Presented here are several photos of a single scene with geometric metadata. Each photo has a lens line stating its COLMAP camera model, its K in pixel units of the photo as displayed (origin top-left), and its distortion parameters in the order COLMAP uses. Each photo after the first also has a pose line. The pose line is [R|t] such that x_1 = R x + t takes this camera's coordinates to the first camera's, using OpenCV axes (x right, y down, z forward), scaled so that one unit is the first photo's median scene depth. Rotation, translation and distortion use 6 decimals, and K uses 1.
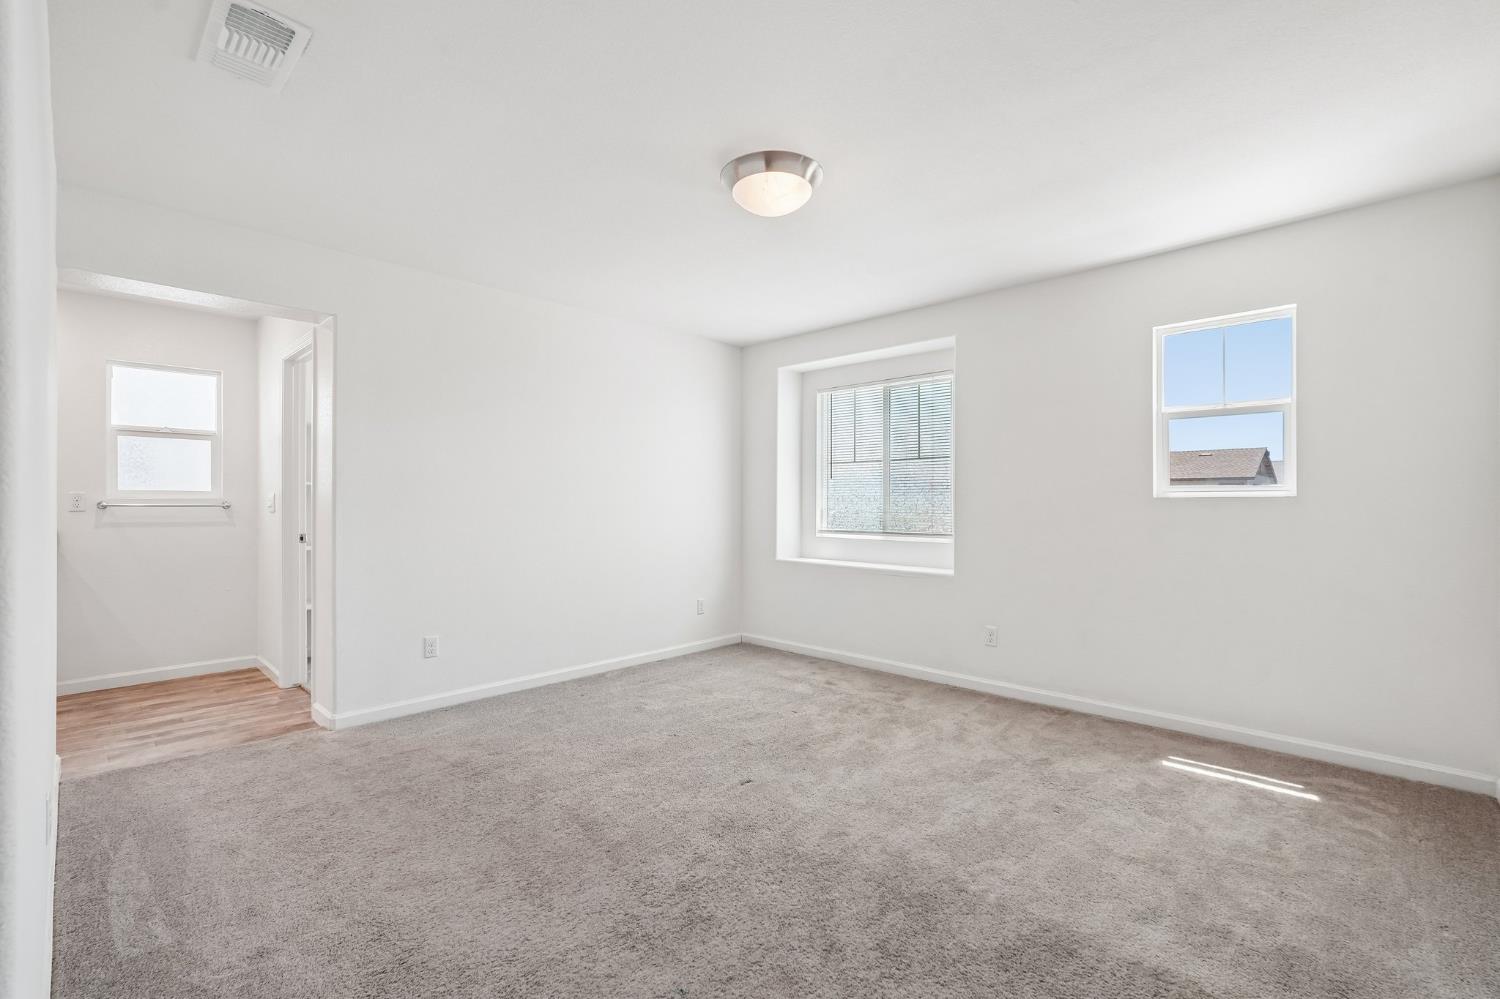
lens RADIAL K [[657.5, 0, 750.0], [0, 657.5, 499.5], [0, 0, 1]] dist [-0.015342, 0.007189]
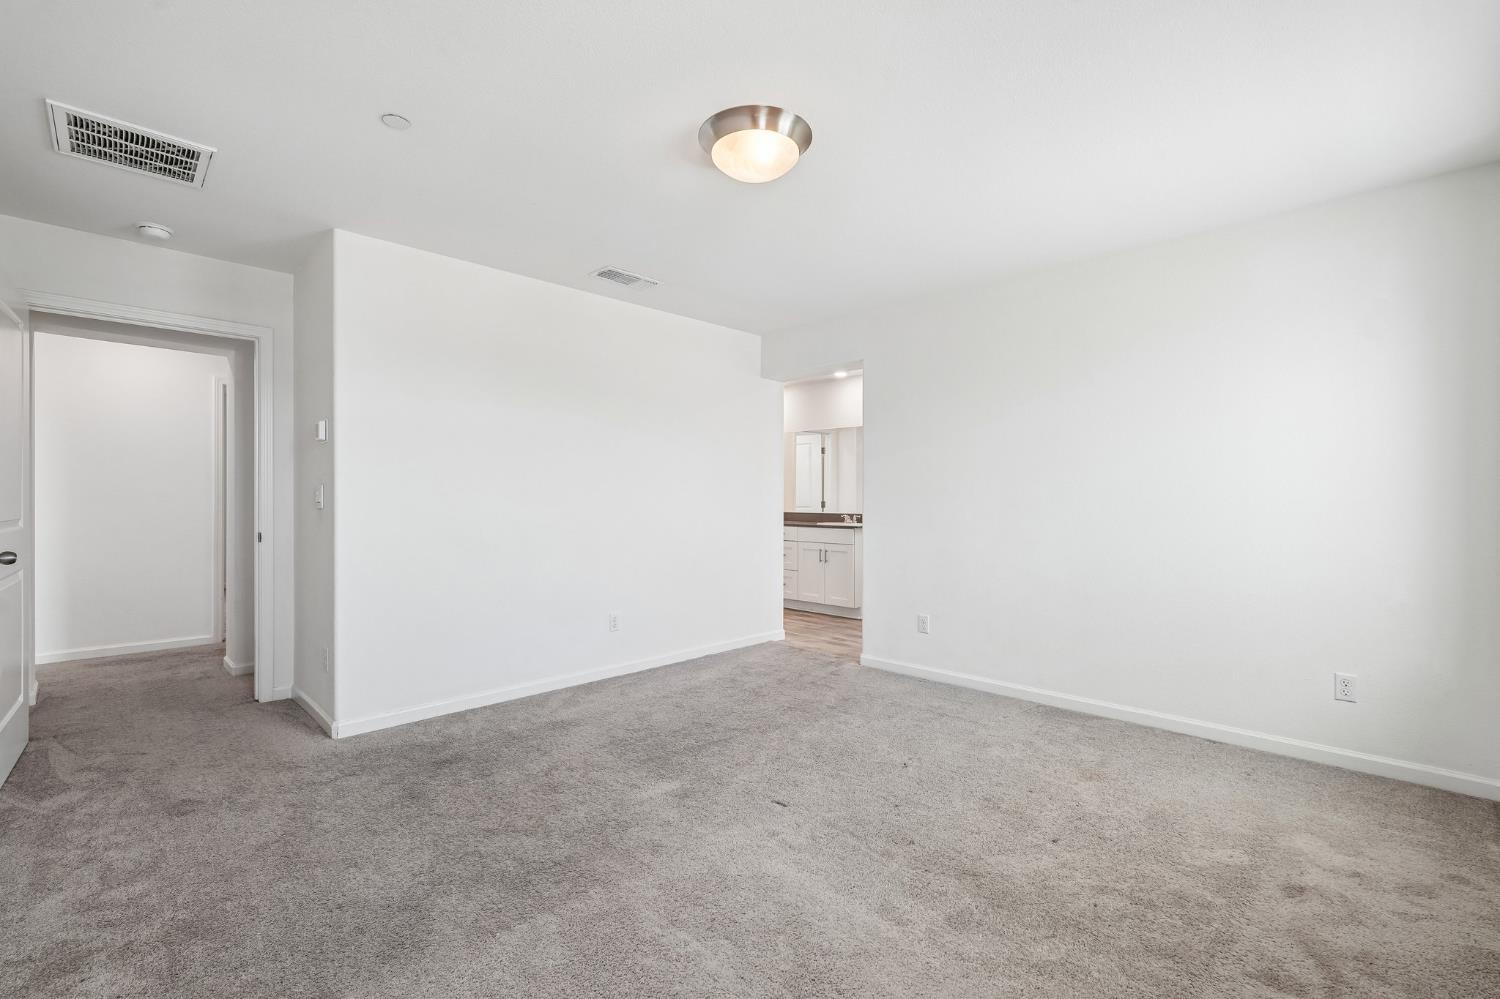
lens RADIAL K [[668.9, 0, 750.0], [0, 668.9, 499.5], [0, 0, 1]] dist [-0.016031, 0.009854]
pose [[-0.007073, 0.009016, -0.999934, 0.833710], [0.000027, 0.999959, 0.009016, -0.000200], [0.999975, 0.000036, -0.007073, 0.874626]]
